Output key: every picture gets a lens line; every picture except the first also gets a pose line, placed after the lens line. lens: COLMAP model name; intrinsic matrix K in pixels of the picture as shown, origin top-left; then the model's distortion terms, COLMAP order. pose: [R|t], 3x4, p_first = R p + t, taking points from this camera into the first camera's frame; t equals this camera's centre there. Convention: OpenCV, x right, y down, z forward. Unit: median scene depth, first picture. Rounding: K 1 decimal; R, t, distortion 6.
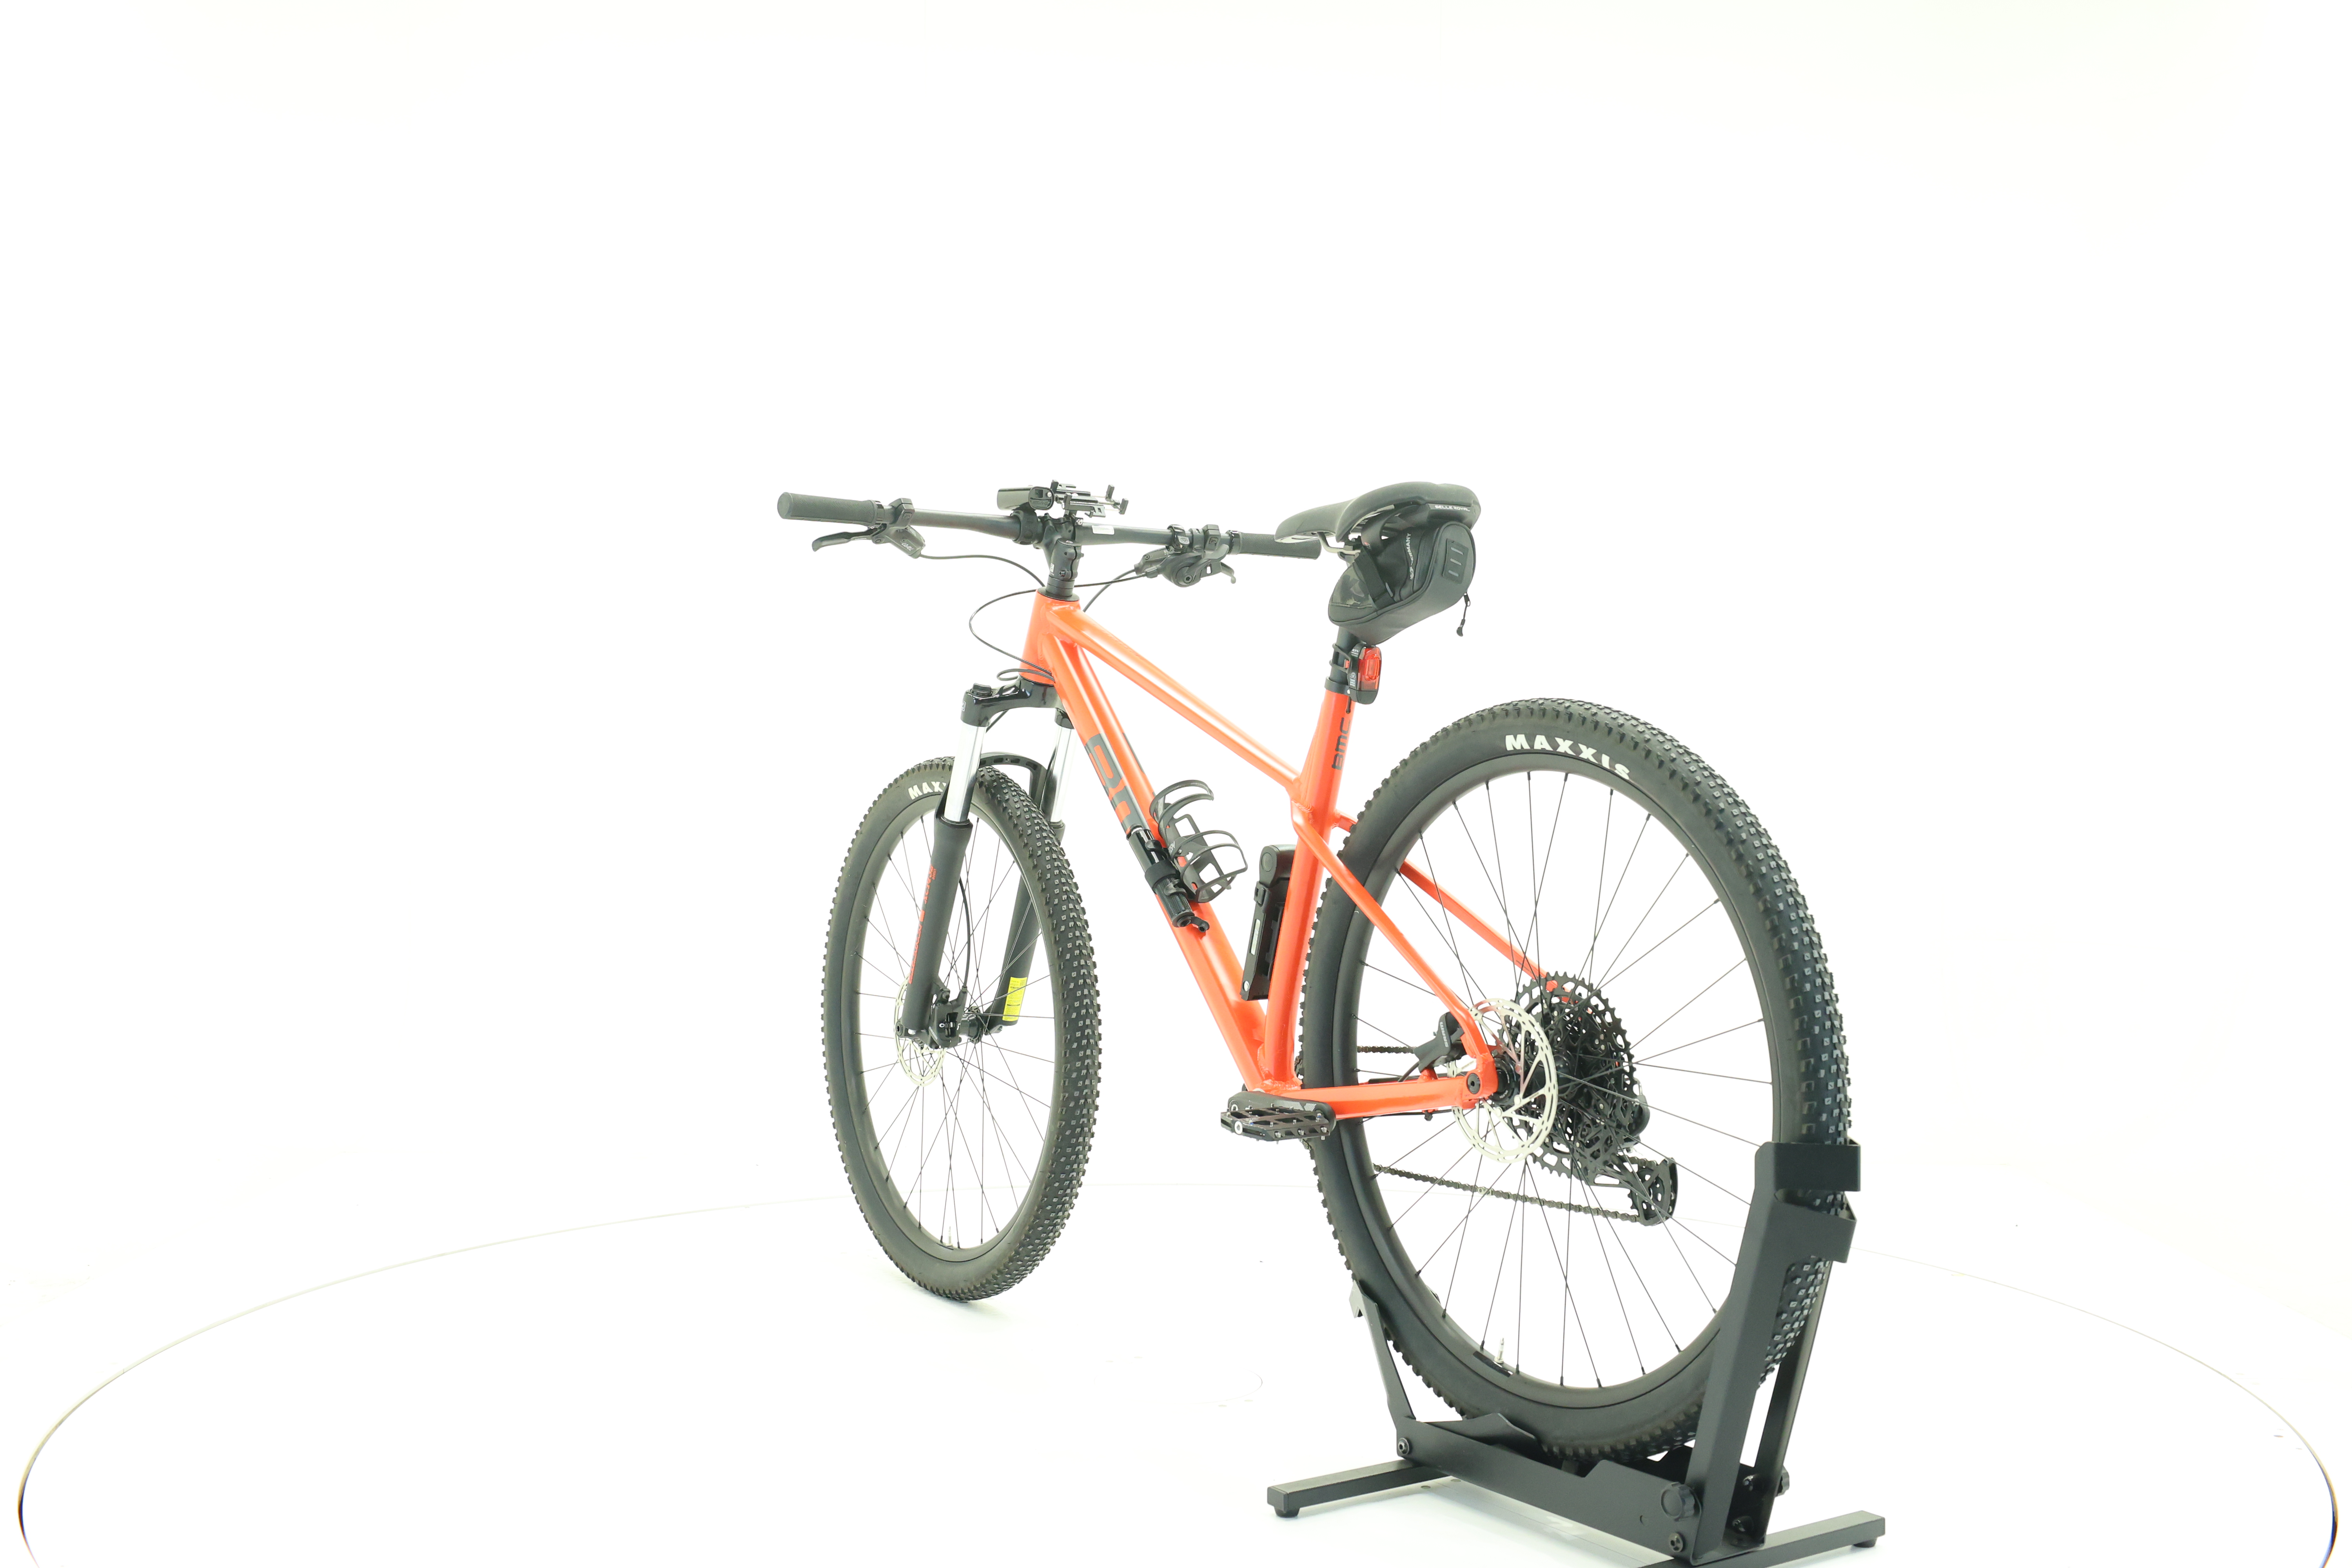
lens RADIAL K [[2509.9, 0, 1179.5], [0, 2509.9, 775.0], [0, 0, 1]] dist [-0.004368, 0.000000]
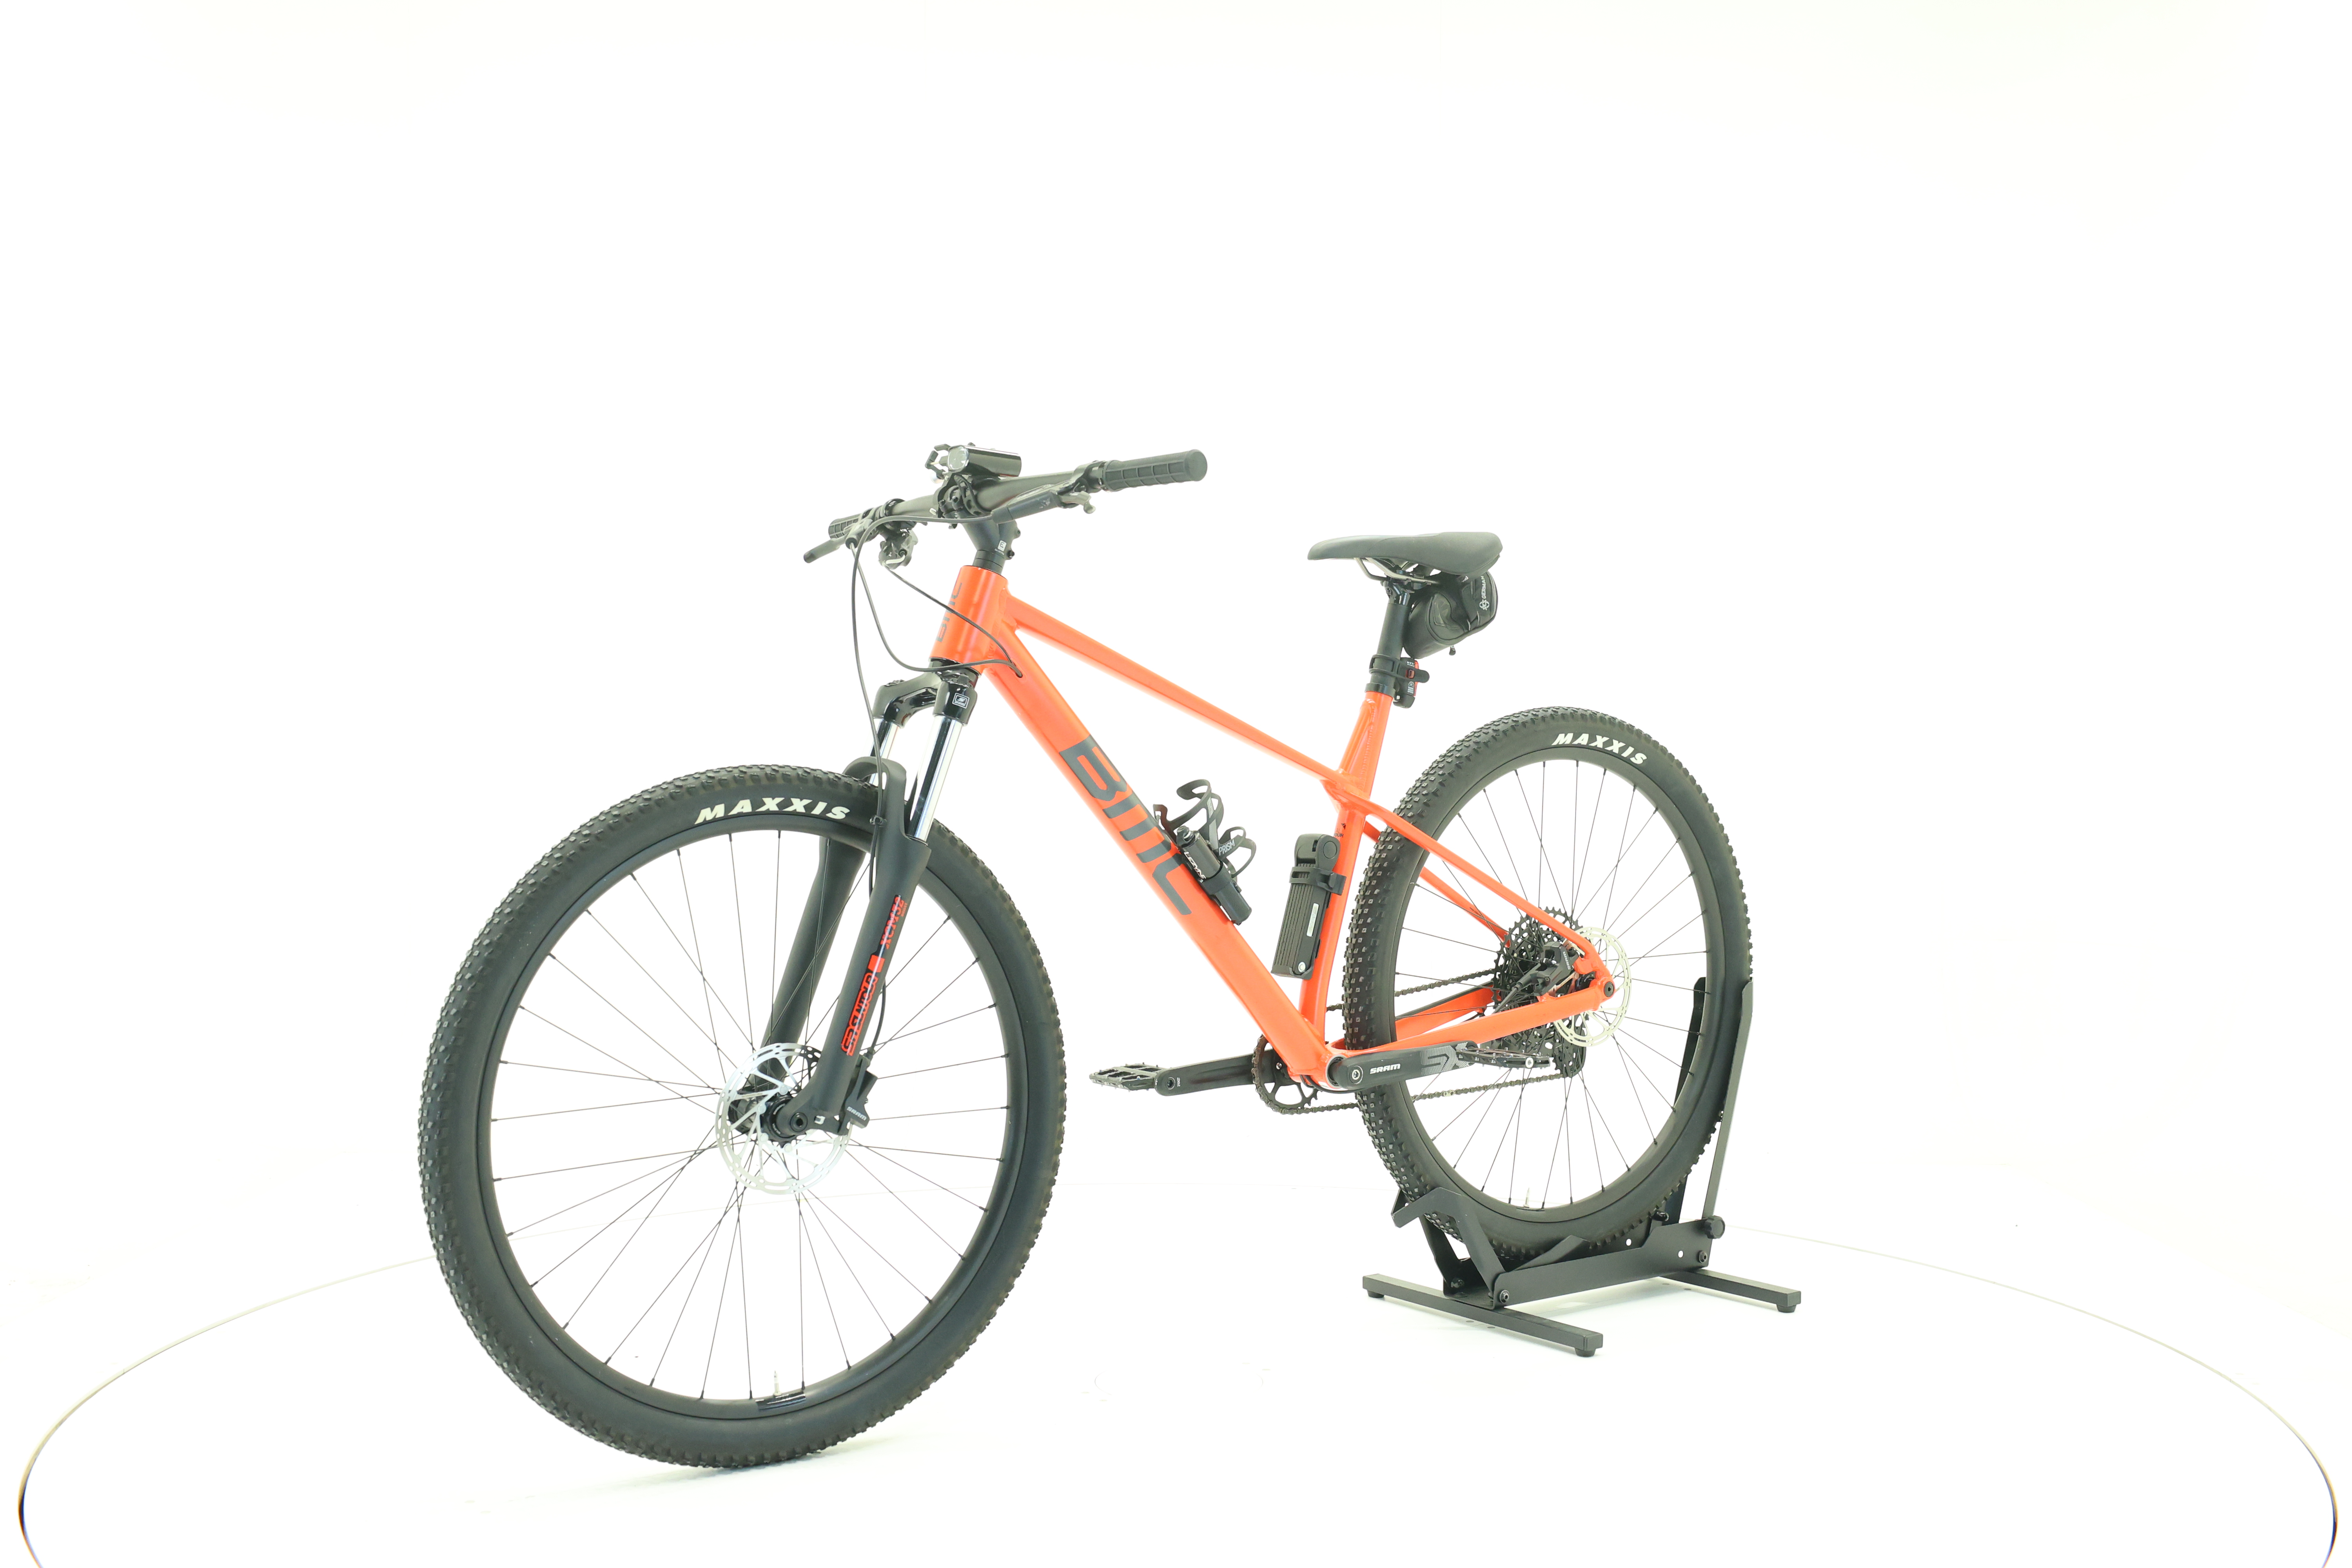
lens RADIAL K [[2509.9, 0, 1179.5], [0, 2509.9, 778.4], [0, 0, 1]] dist [-0.004368, 0.000000]
pose [[-0.041565, -0.023637, 0.998856, -1.149155], [0.014335, 0.999603, 0.024251, -0.026223], [-0.999033, 0.015326, -0.041209, 1.199192]]
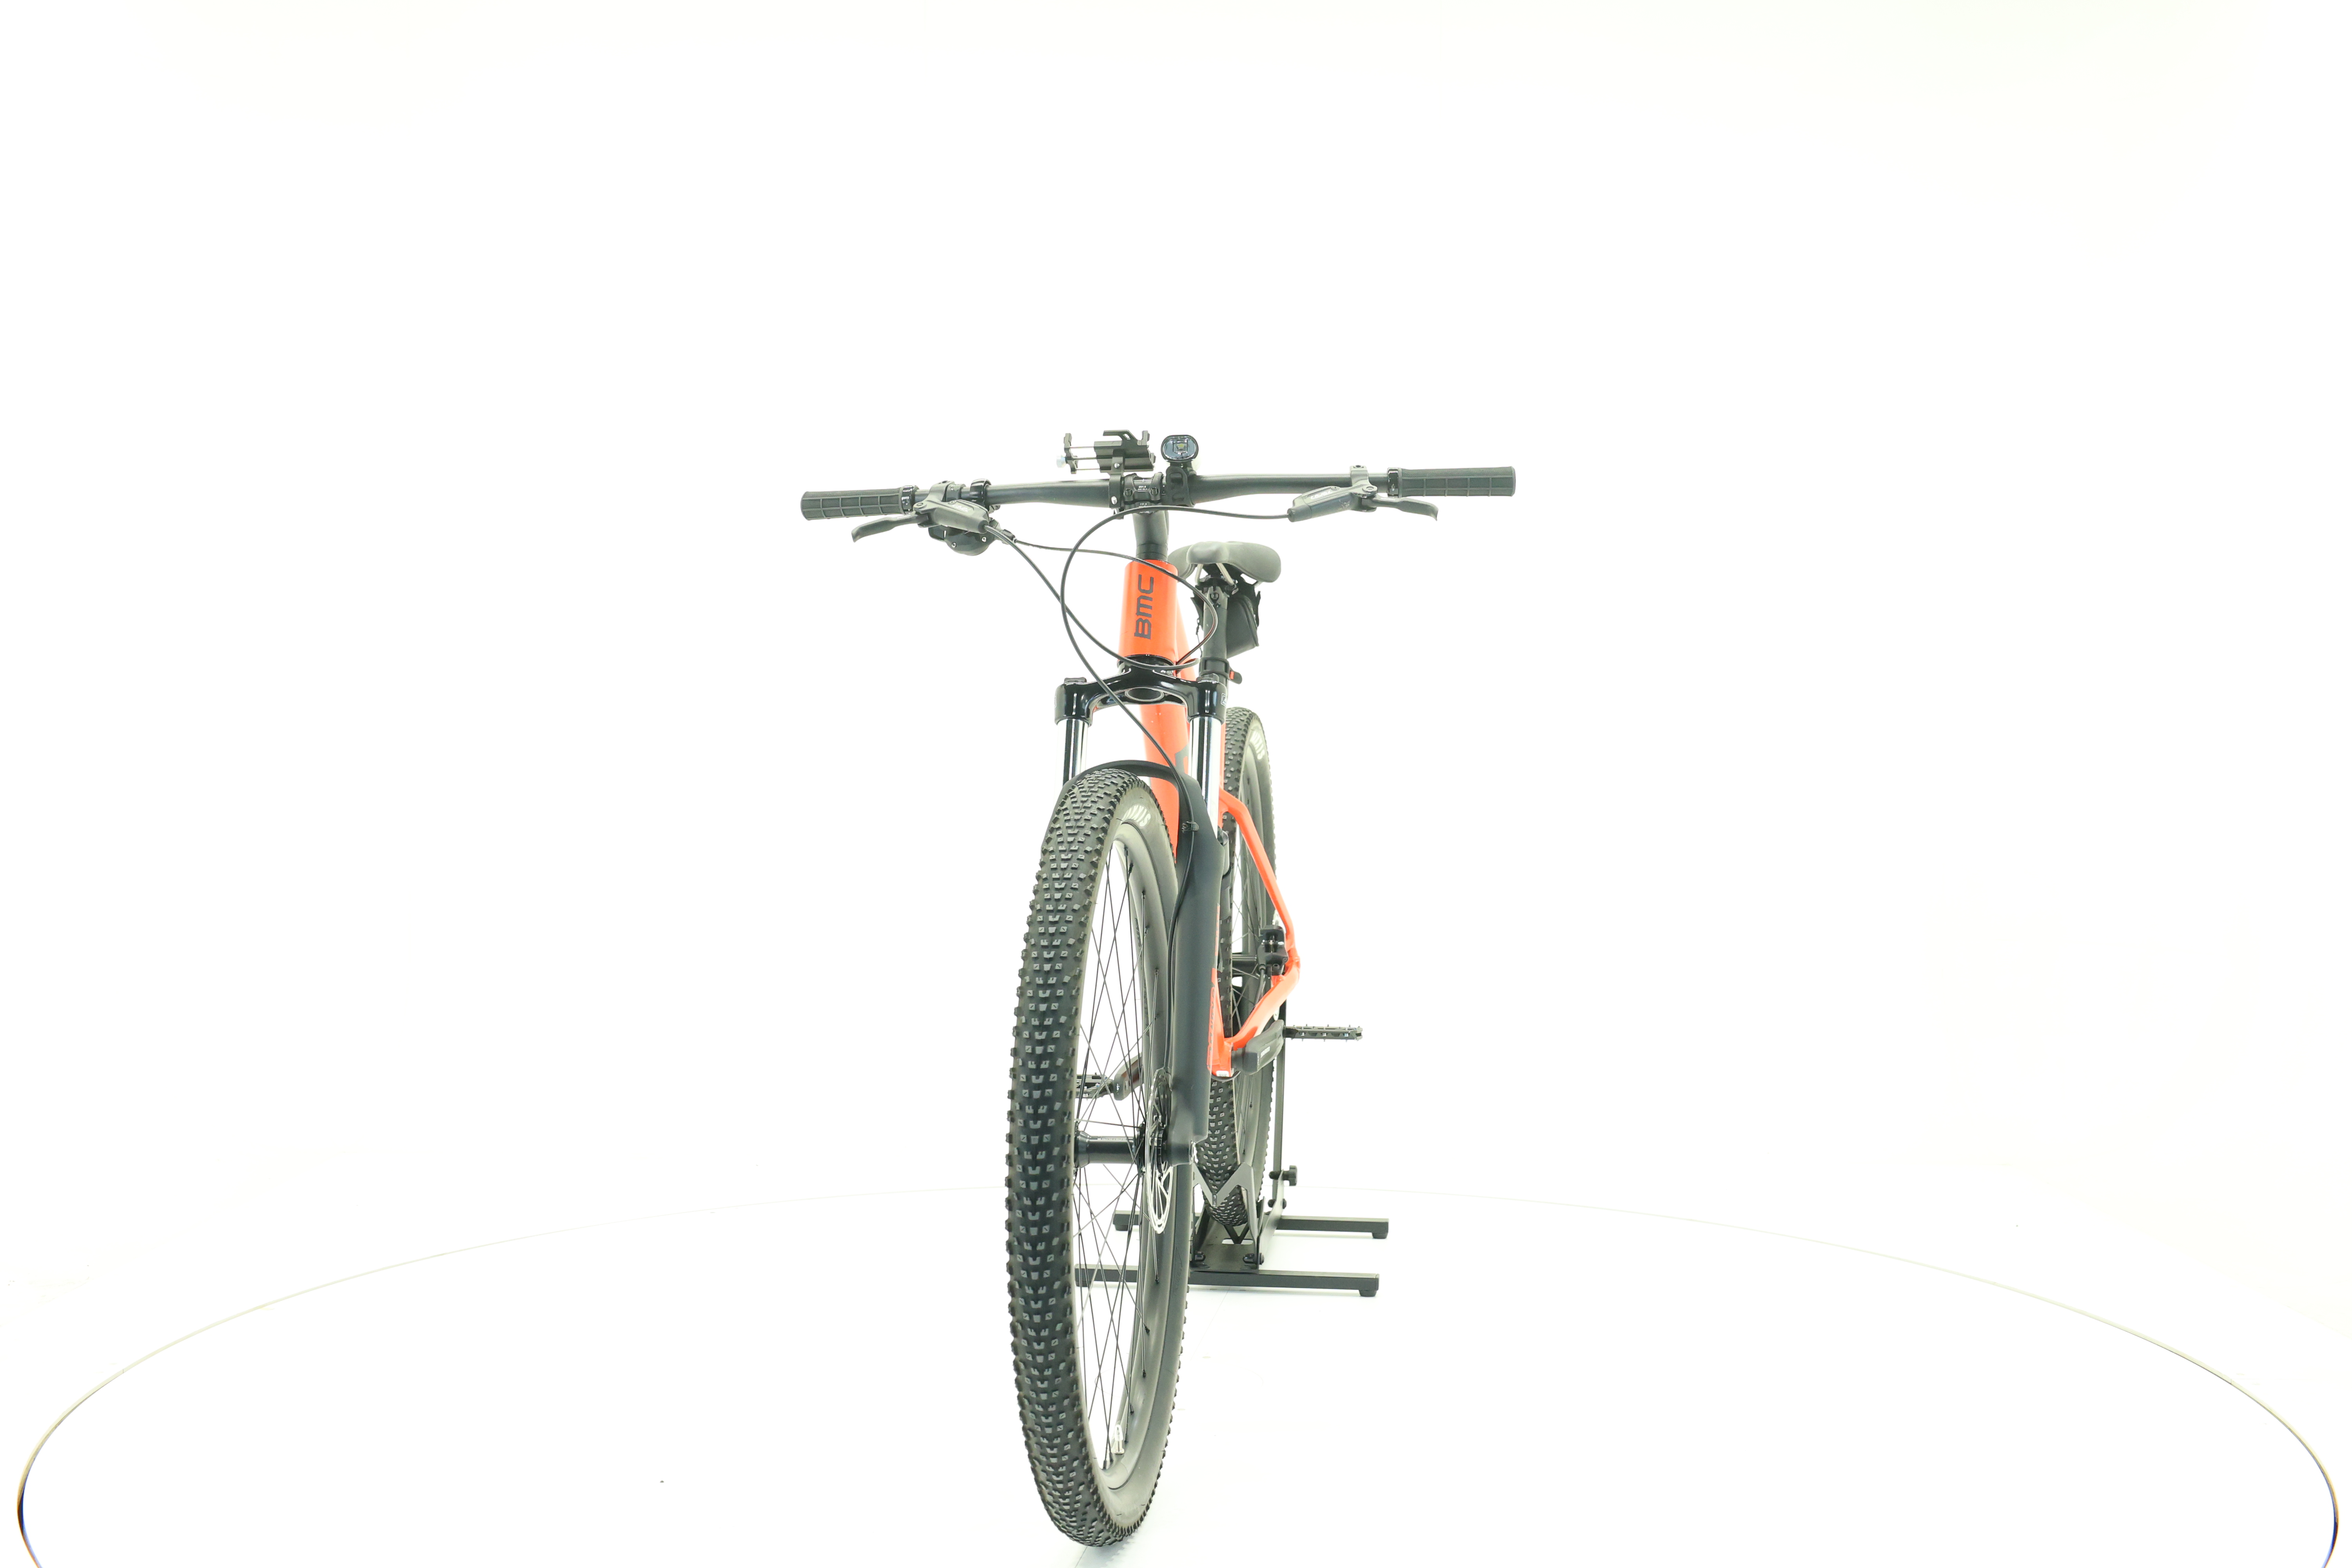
lens RADIAL K [[2509.9, 0, 1172.5], [0, 2509.9, 788.2], [0, 0, 1]] dist [-0.004368, 0.000000]
pose [[-0.744531, -0.023382, 0.667178, -0.763700], [0.005133, 0.999156, 0.040746, -0.040733], [-0.667568, 0.033761, -0.743783, 2.008925]]
